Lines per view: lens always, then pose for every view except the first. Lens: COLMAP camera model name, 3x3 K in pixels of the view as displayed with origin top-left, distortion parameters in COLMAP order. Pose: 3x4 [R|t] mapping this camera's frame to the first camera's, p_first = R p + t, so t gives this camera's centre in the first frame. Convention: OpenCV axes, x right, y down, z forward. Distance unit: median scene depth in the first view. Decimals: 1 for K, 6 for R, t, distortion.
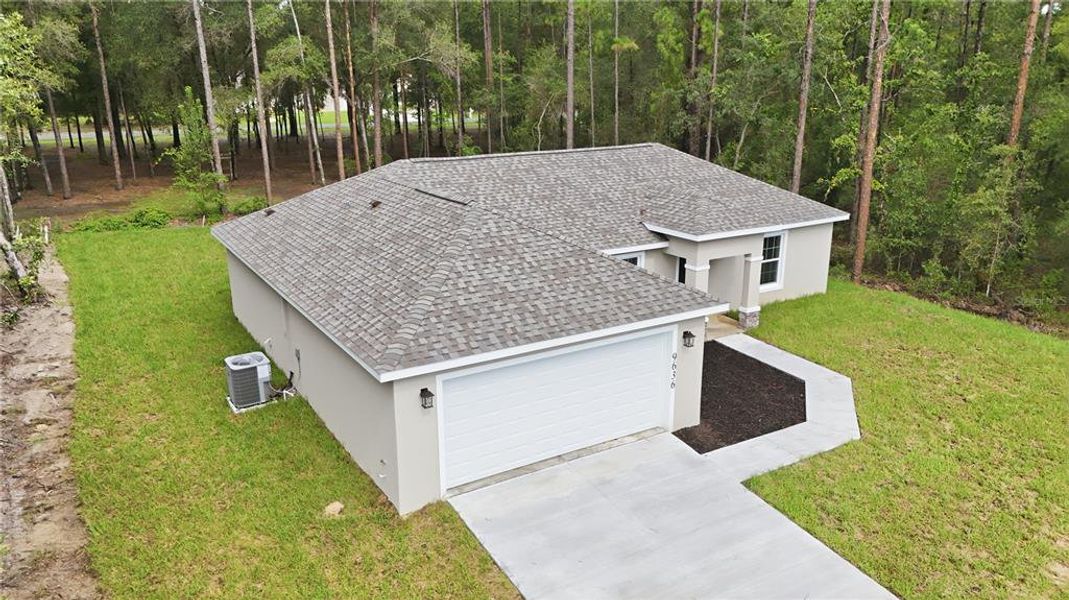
lens RADIAL K [[787.5, 0, 534.5], [0, 787.5, 300.0], [0, 0, 1]] dist [0.101436, -0.135407]
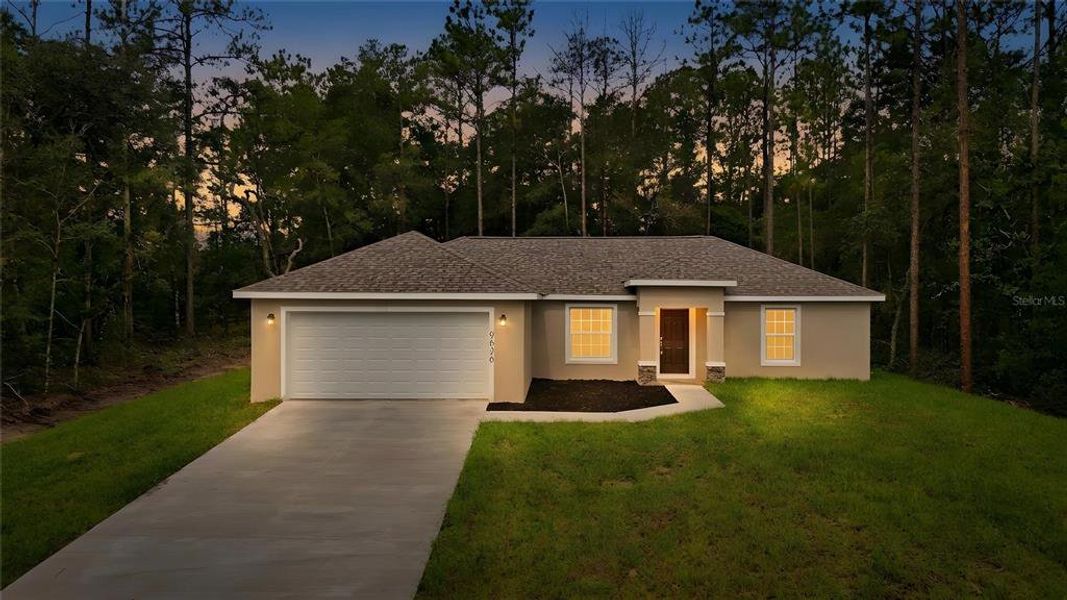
lens RADIAL K [[786.0, 0, 533.5], [0, 786.0, 300.0], [0, 0, 1]] dist [0.101436, -0.135407]
pose [[0.834324, 0.005420, -0.551248, 0.793918], [-0.159827, 0.959382, -0.232467, 0.256963], [0.527598, 0.282057, 0.801302, 0.035961]]
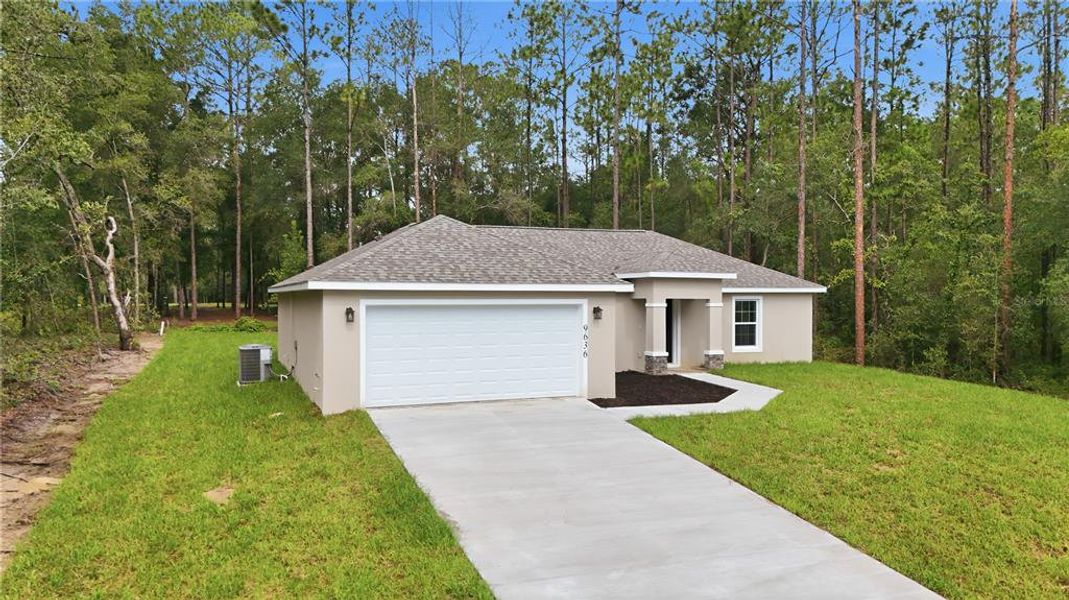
lens RADIAL K [[787.5, 0, 534.5], [0, 787.5, 300.0], [0, 0, 1]] dist [0.101436, -0.135407]
pose [[0.985738, 0.006171, -0.168175, 0.261819], [-0.051769, 0.961988, -0.268140, 0.304594], [0.160127, 0.273022, 0.948587, -0.110384]]
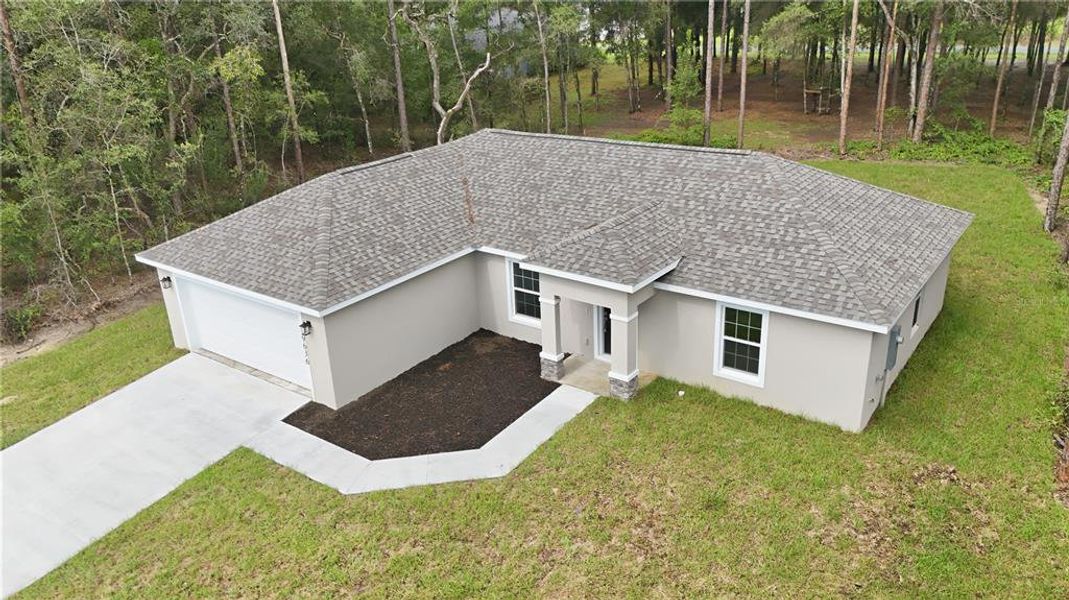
lens RADIAL K [[787.5, 0, 534.5], [0, 787.5, 300.0], [0, 0, 1]] dist [0.101436, -0.135407]
pose [[0.379638, 0.335998, -0.861963, 1.126873], [-0.220224, 0.937755, 0.268548, -0.320474], [0.898541, 0.087874, 0.430002, 0.702541]]
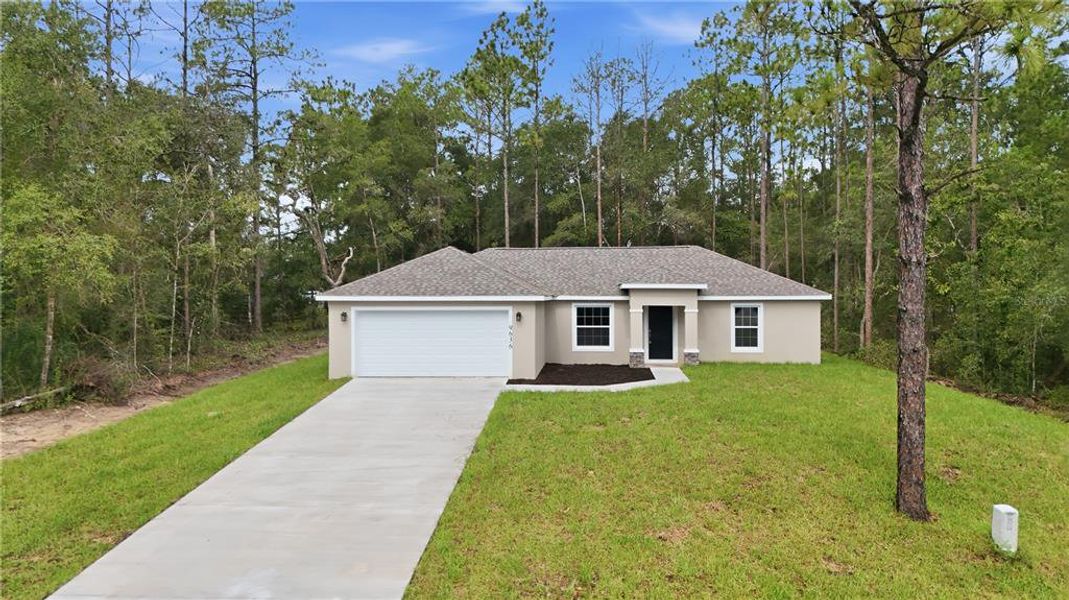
lens RADIAL K [[787.5, 0, 534.5], [0, 787.5, 300.0], [0, 0, 1]] dist [0.101436, -0.135407]
pose [[0.811851, 0.002517, -0.583859, 1.009369], [-0.163523, 0.960951, -0.223234, 0.321457], [0.560498, 0.276708, 0.780561, -0.206329]]
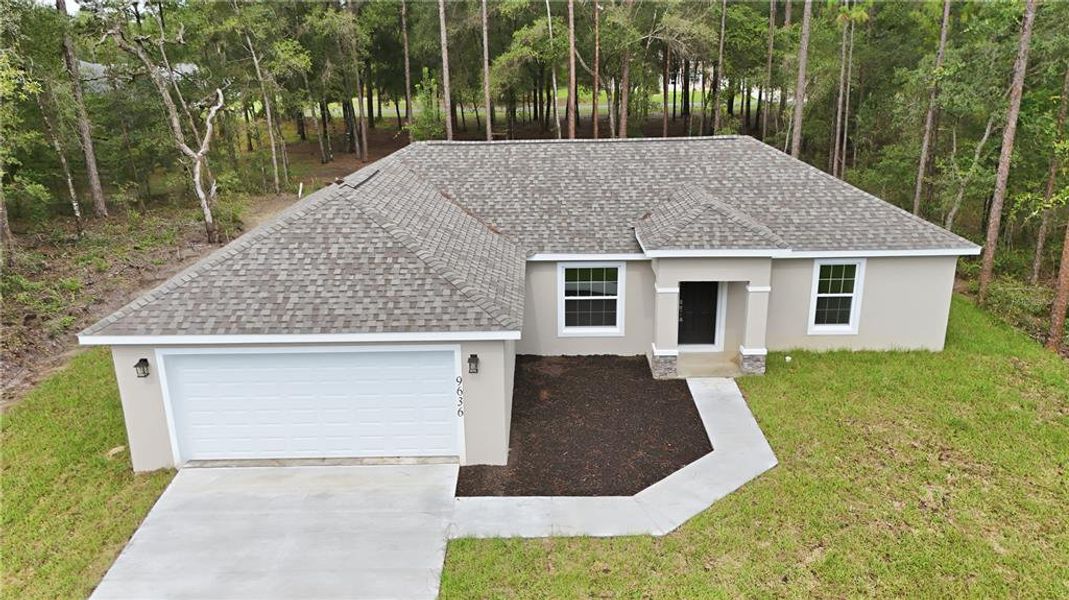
lens RADIAL K [[787.5, 0, 534.5], [0, 787.5, 300.0], [0, 0, 1]] dist [0.101436, -0.135407]
pose [[0.849634, 0.148987, -0.505890, 0.595391], [-0.135552, 0.988731, 0.063528, -0.073822], [0.509654, 0.014598, 0.860256, 0.253013]]
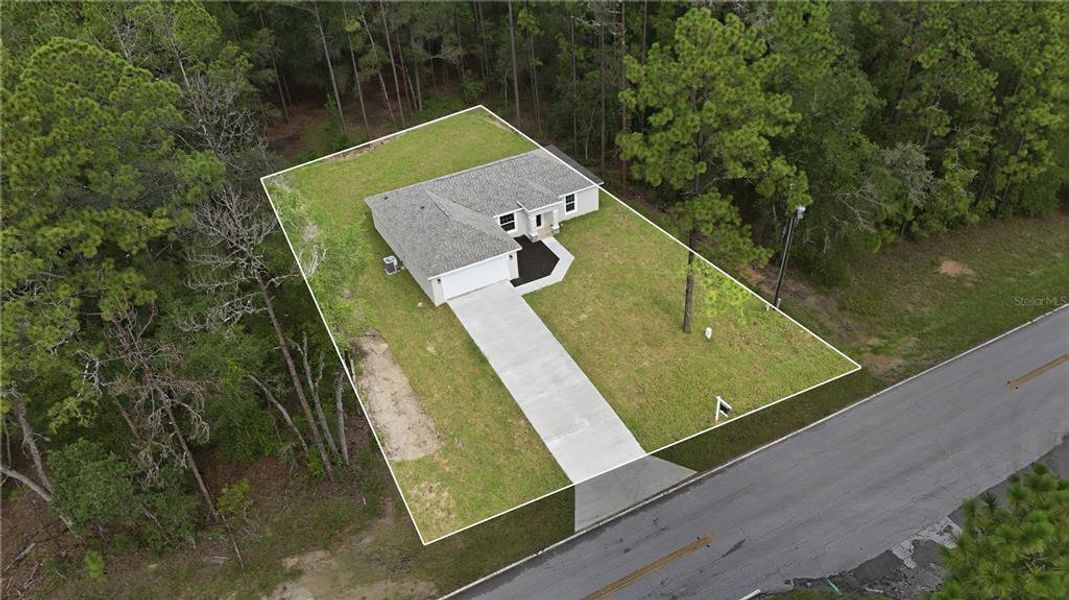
lens RADIAL K [[787.5, 0, 534.5], [0, 787.5, 300.0], [0, 0, 1]] dist [0.101436, -0.135407]
pose [[0.997120, -0.012812, -0.074744, 0.501124], [0.037042, 0.942329, 0.332631, -0.850200], [0.066172, -0.334442, 0.940090, -2.171185]]
